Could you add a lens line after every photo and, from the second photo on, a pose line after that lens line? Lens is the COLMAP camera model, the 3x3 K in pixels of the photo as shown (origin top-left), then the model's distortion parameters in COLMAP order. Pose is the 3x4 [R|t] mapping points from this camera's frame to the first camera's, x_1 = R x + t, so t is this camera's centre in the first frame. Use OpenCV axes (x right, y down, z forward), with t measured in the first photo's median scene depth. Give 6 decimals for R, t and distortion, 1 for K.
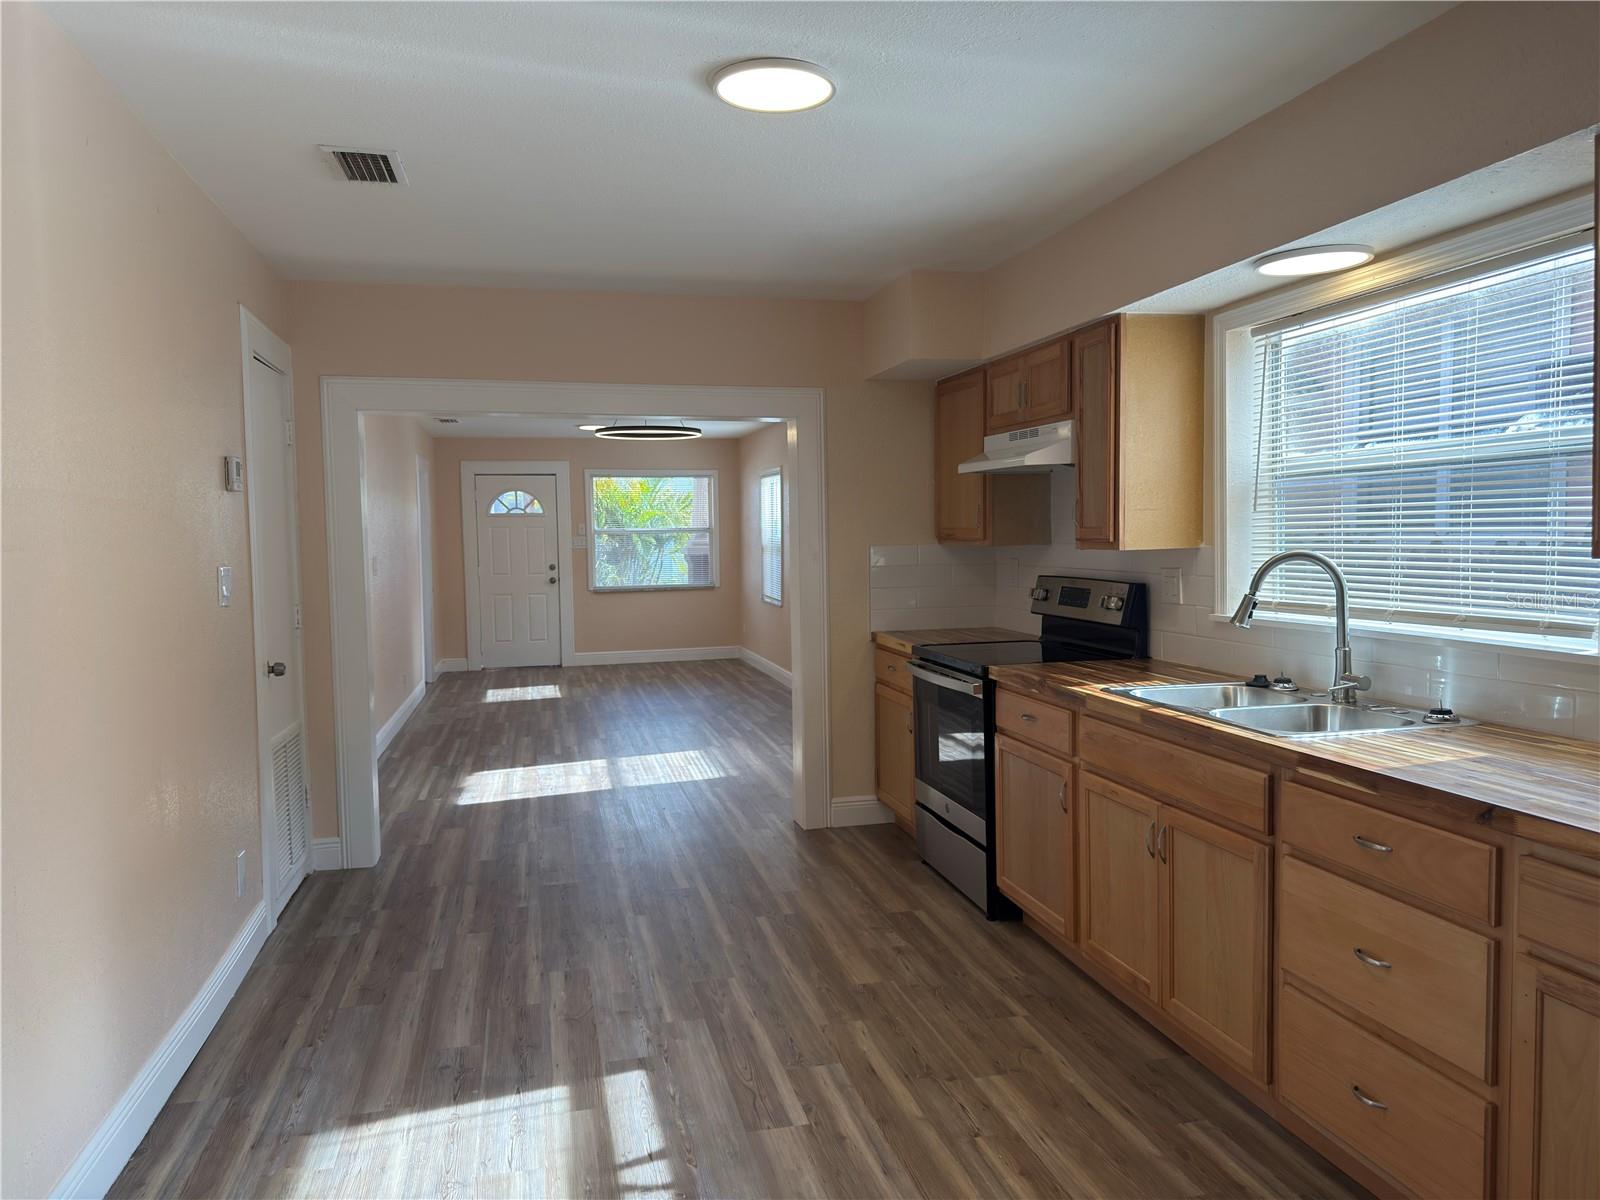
lens RADIAL K [[1126.1, 0, 792.0], [0, 1126.1, 604.3], [0, 0, 1]] dist [0.053301, -0.141614]
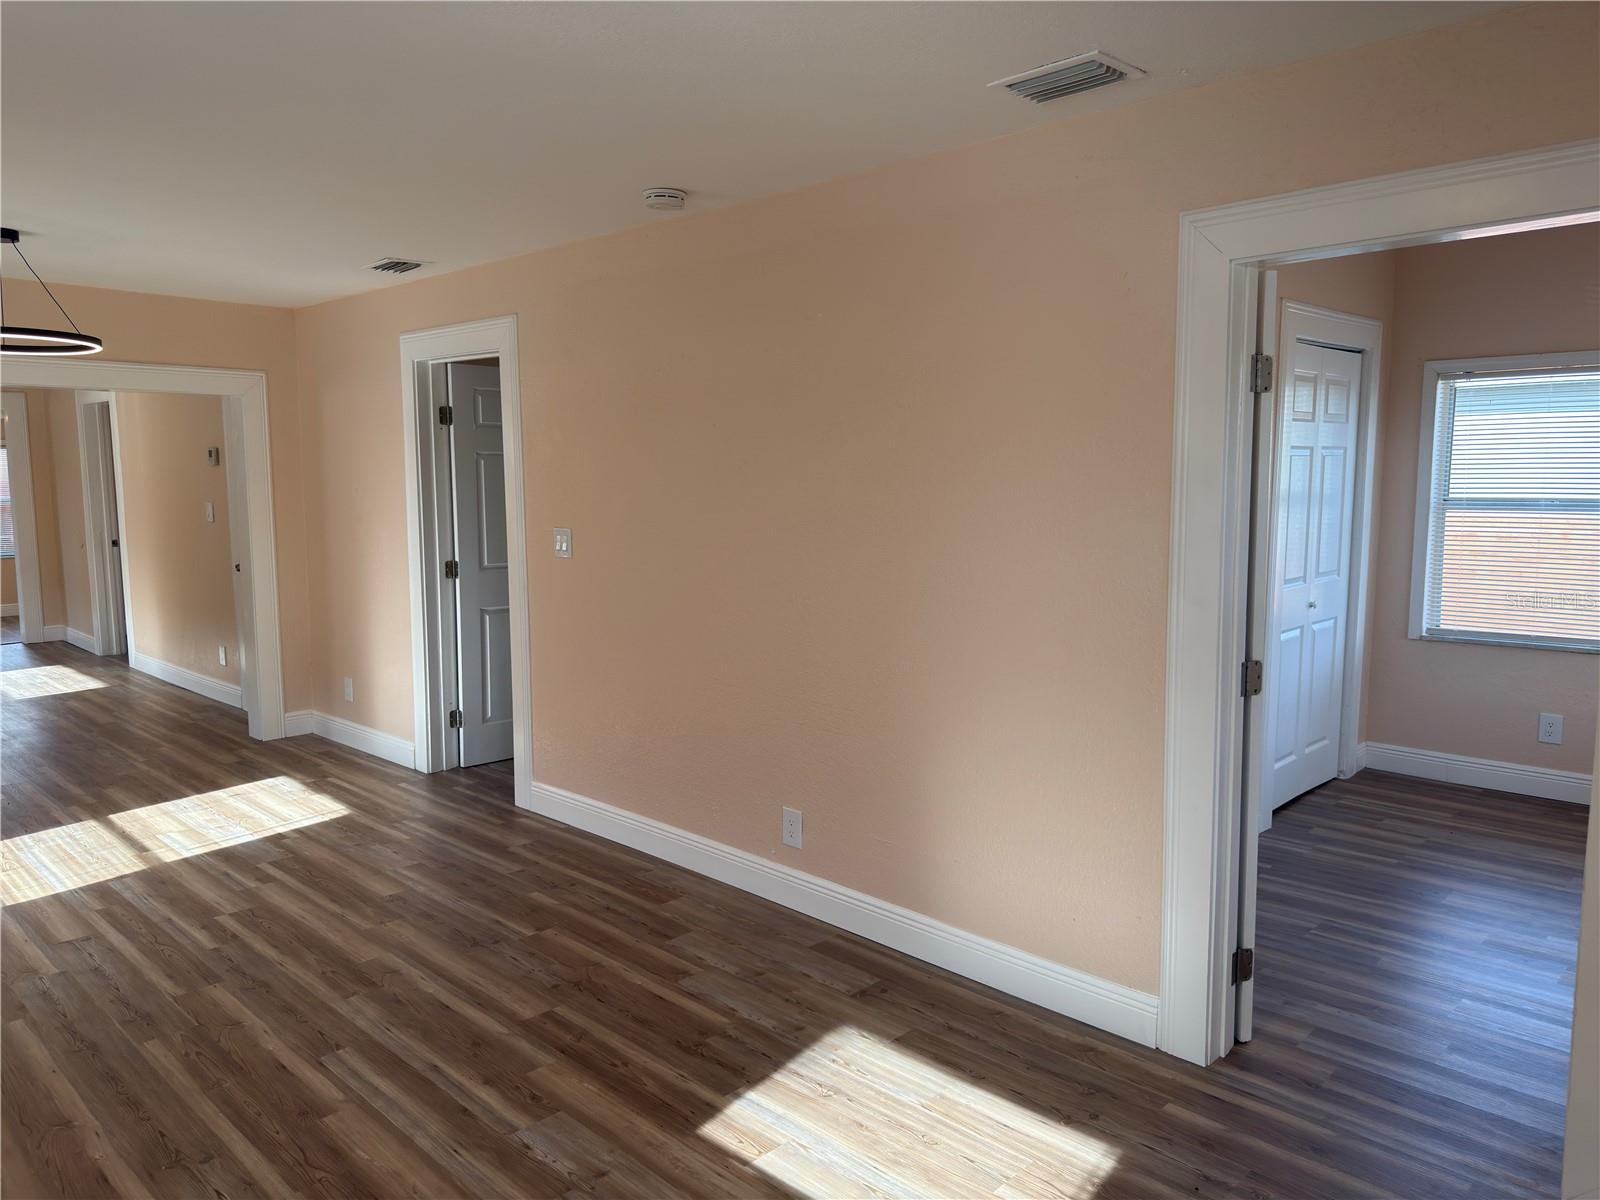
lens RADIAL K [[1128.1, 0, 805.2], [0, 1128.1, 601.0], [0, 0, 1]] dist [0.055767, -0.074558]
pose [[-0.837025, 0.076916, -0.541732, -0.262435], [-0.021090, 0.984800, 0.172410, -0.235378], [0.546758, 0.155736, -0.822680, 3.265638]]
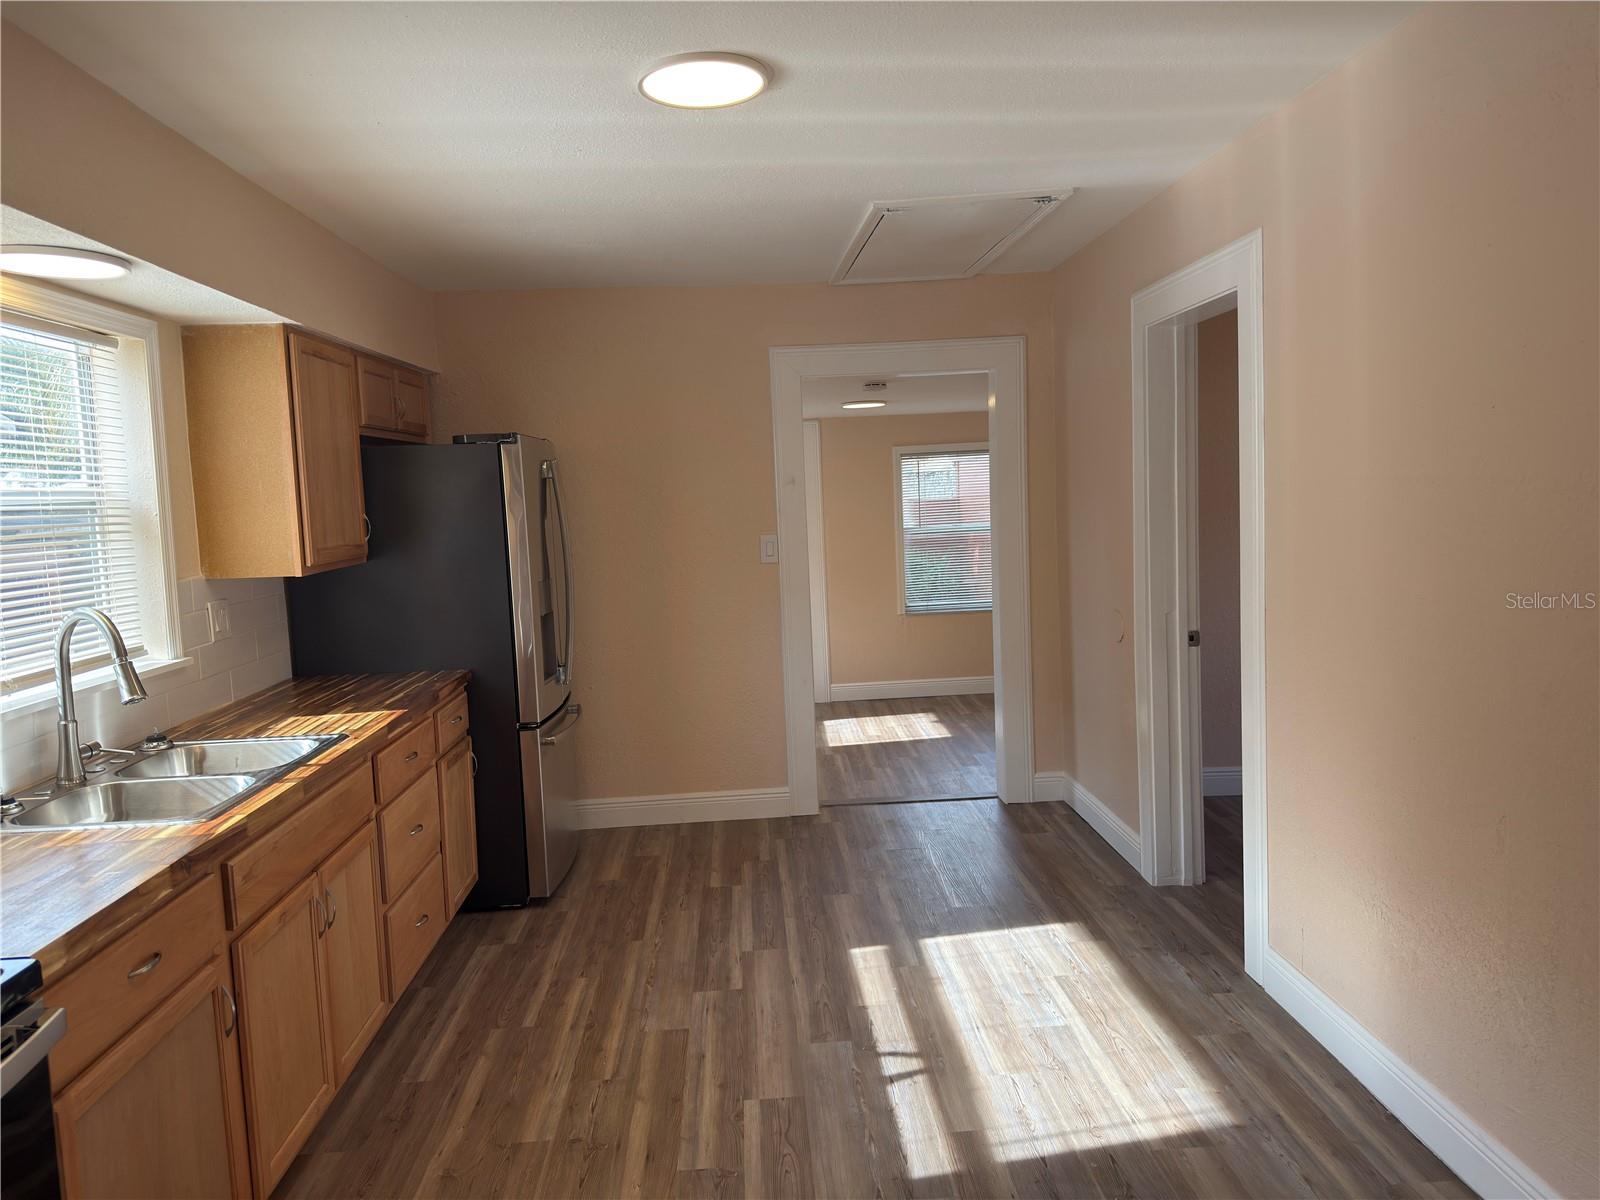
lens RADIAL K [[1129.3, 0, 789.4], [0, 1129.3, 593.8], [0, 0, 1]] dist [0.005596, -0.042011]
pose [[-0.981891, 0.038141, 0.185568, -0.176705], [0.065904, 0.987112, 0.145830, -0.120290], [-0.177614, 0.155419, -0.971750, 1.425429]]
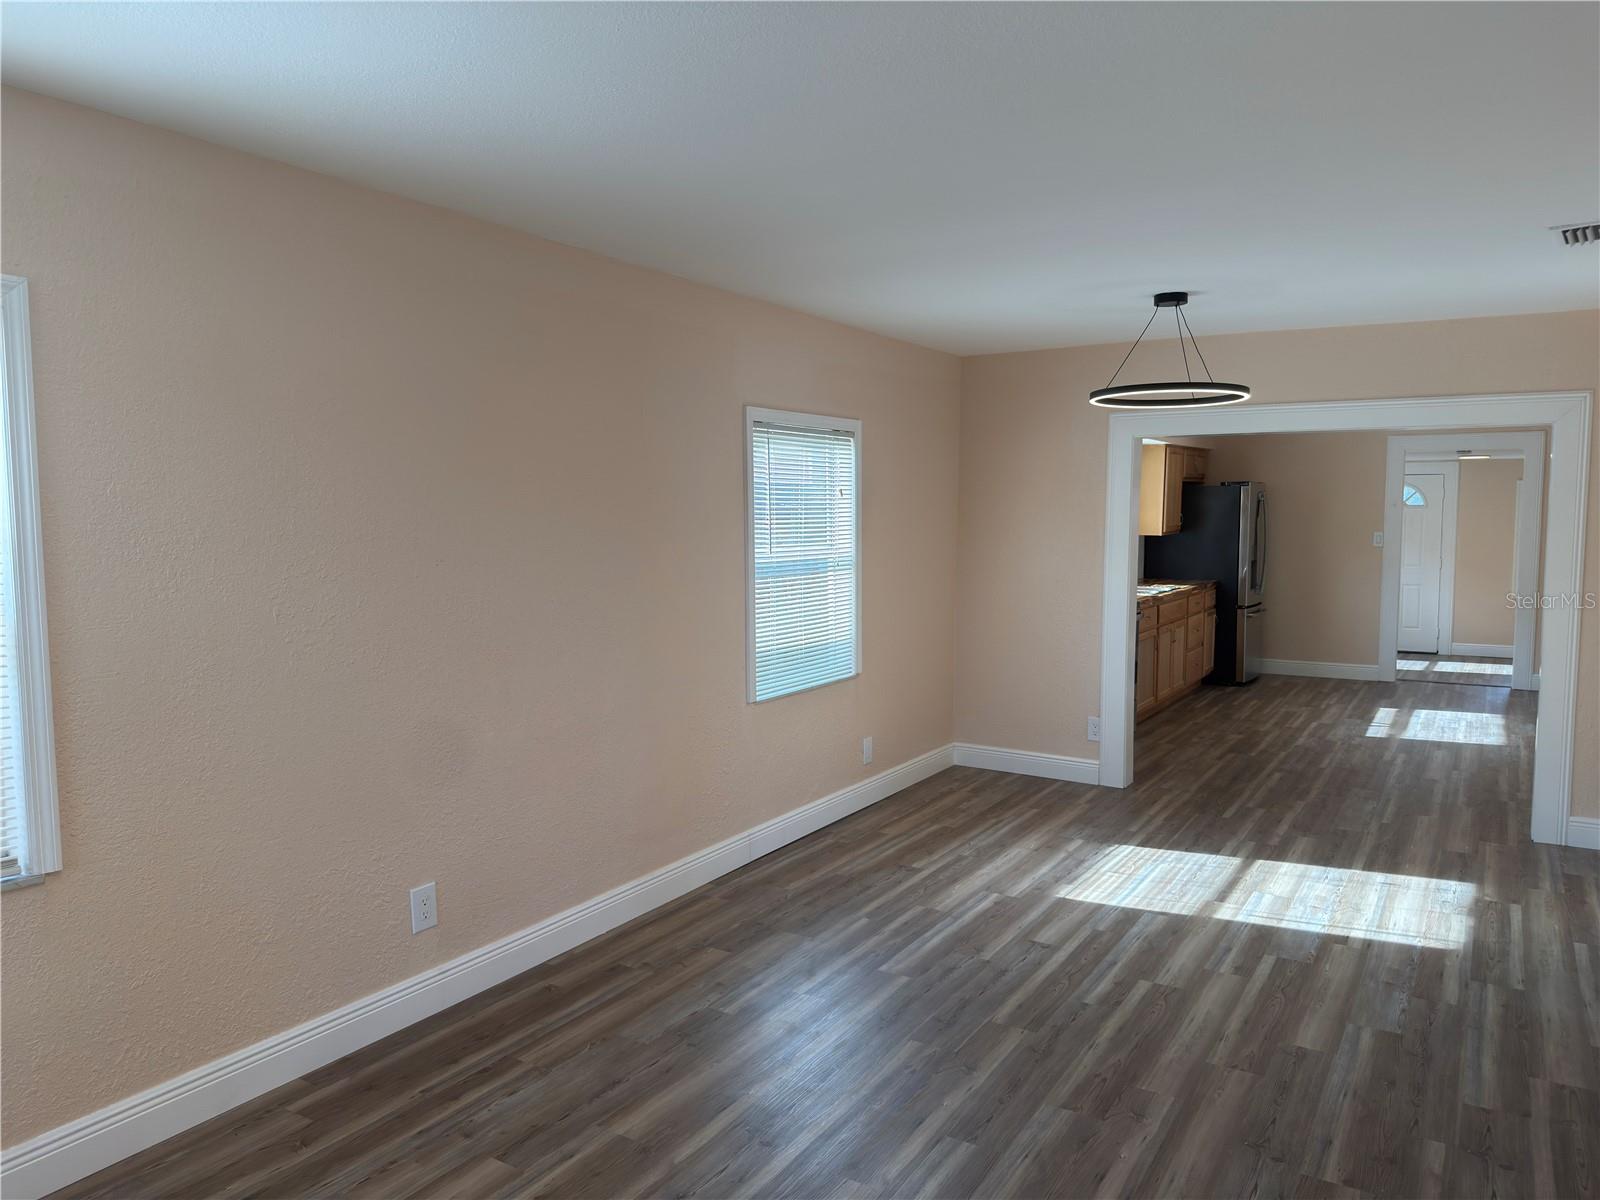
lens RADIAL K [[1140.2, 0, 782.4], [0, 1140.2, 586.9], [0, 0, 1]] dist [0.039509, -0.076238]
pose [[-0.708131, -0.033664, 0.705278, -0.841529], [0.054782, 0.993232, 0.102412, -0.223324], [-0.703953, 0.111157, -0.701494, 3.045269]]
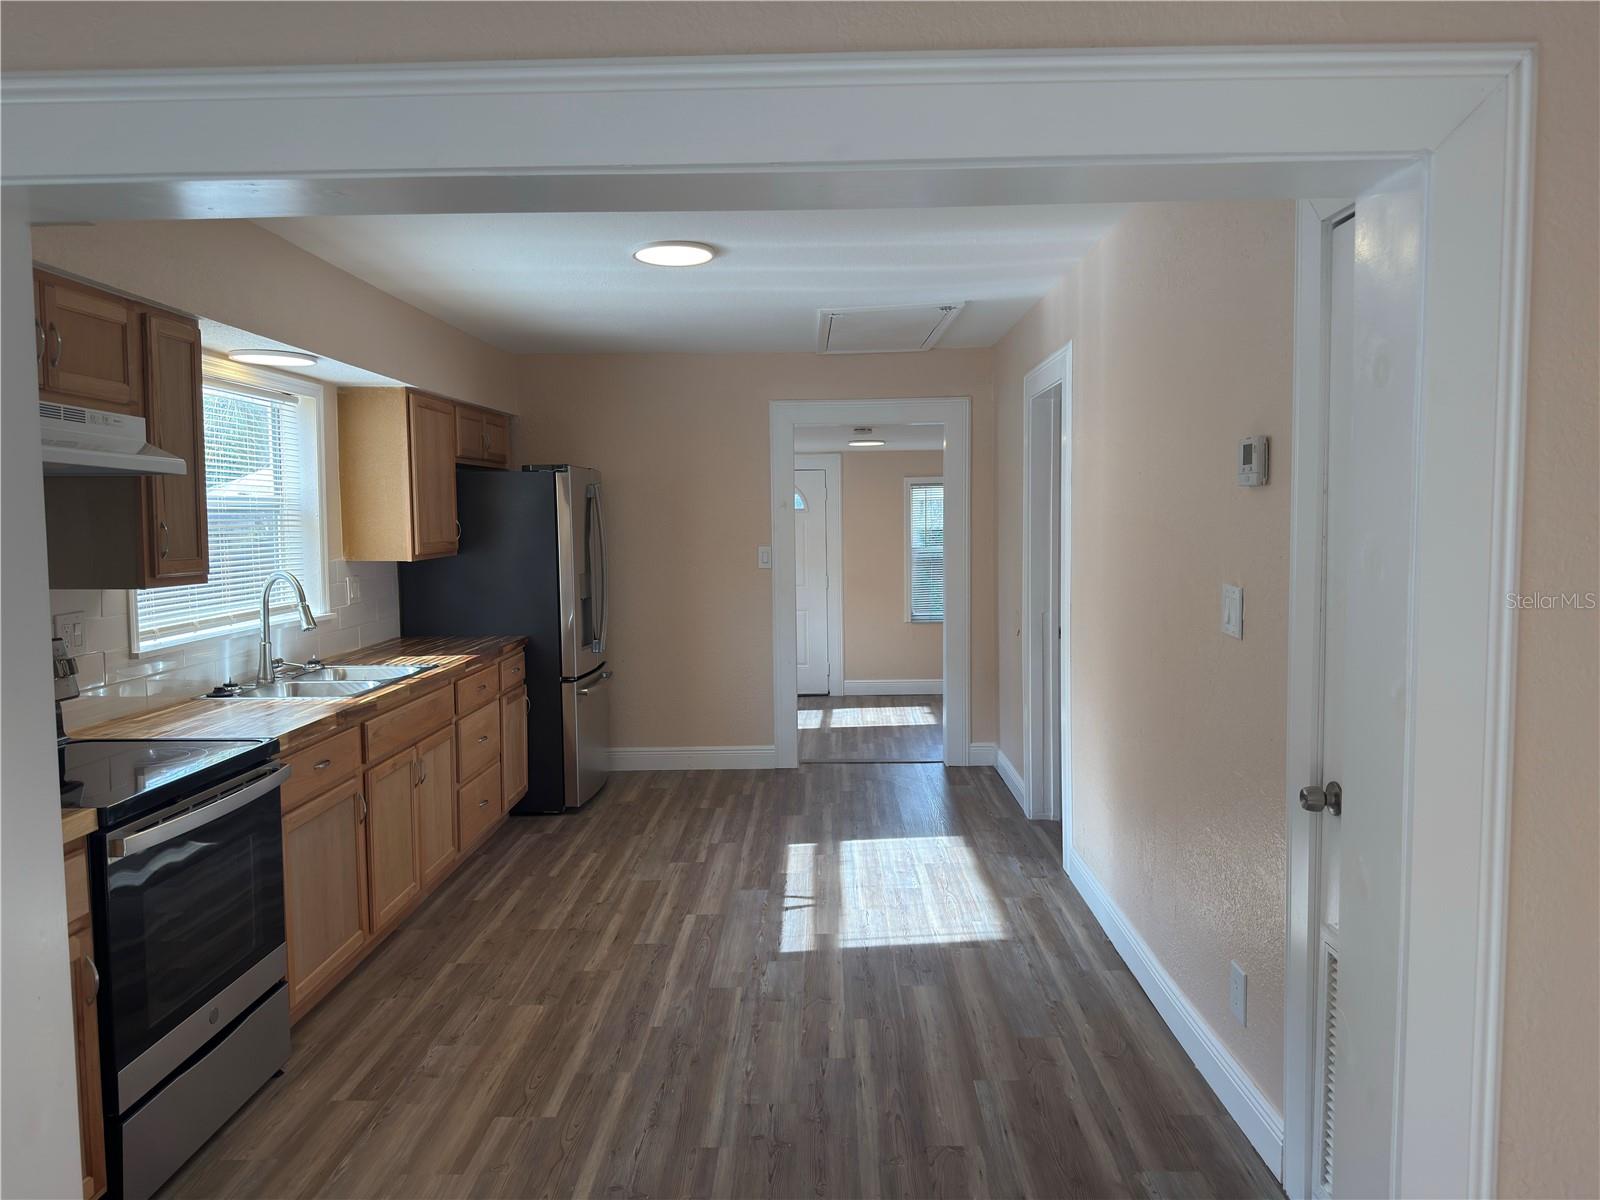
lens RADIAL K [[1122.7, 0, 800.0], [0, 1122.7, 600.0], [0, 0, 1]] dist [0.042919, -0.070731]
pose [[-0.969013, 0.006423, 0.246925, -0.393884], [0.039497, 0.990828, 0.129226, -0.135178], [-0.243830, 0.134975, -0.960379, 1.780543]]
